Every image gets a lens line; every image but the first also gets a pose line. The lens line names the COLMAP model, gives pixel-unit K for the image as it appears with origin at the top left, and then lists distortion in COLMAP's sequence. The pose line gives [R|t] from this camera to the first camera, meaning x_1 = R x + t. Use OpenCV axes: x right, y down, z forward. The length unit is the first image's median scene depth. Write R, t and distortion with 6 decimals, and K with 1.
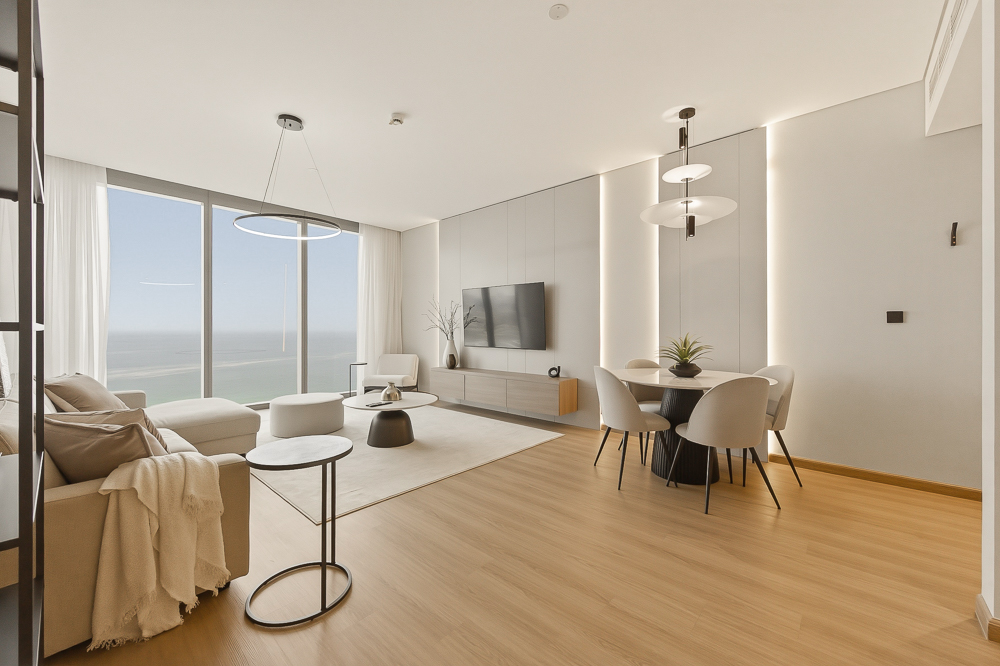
lens RADIAL K [[393.3, 0, 502.4], [0, 393.3, 331.5], [0, 0, 1]] dist [0.001394, 0.000081]
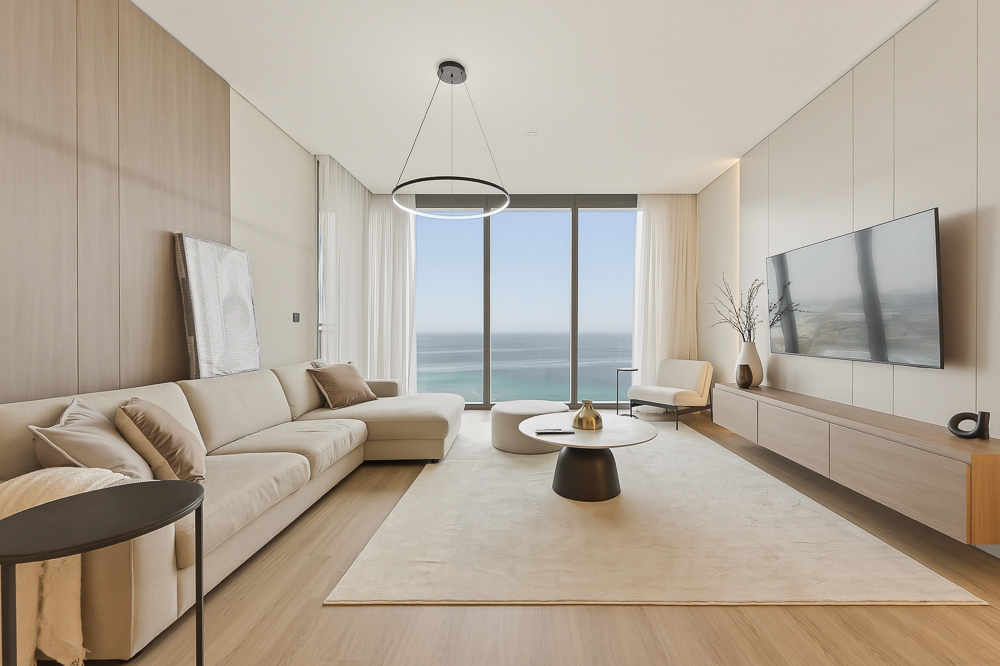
lens RADIAL K [[404.4, 0, 523.2], [0, 404.4, 334.5], [0, 0, 1]] dist [0.000869, 0.000007]
pose [[0.662077, 0.001075, -0.749435, 0.114500], [-0.001071, 0.999999, 0.000488, 0.009868], [0.749435, 0.000480, 0.662078, 0.315119]]
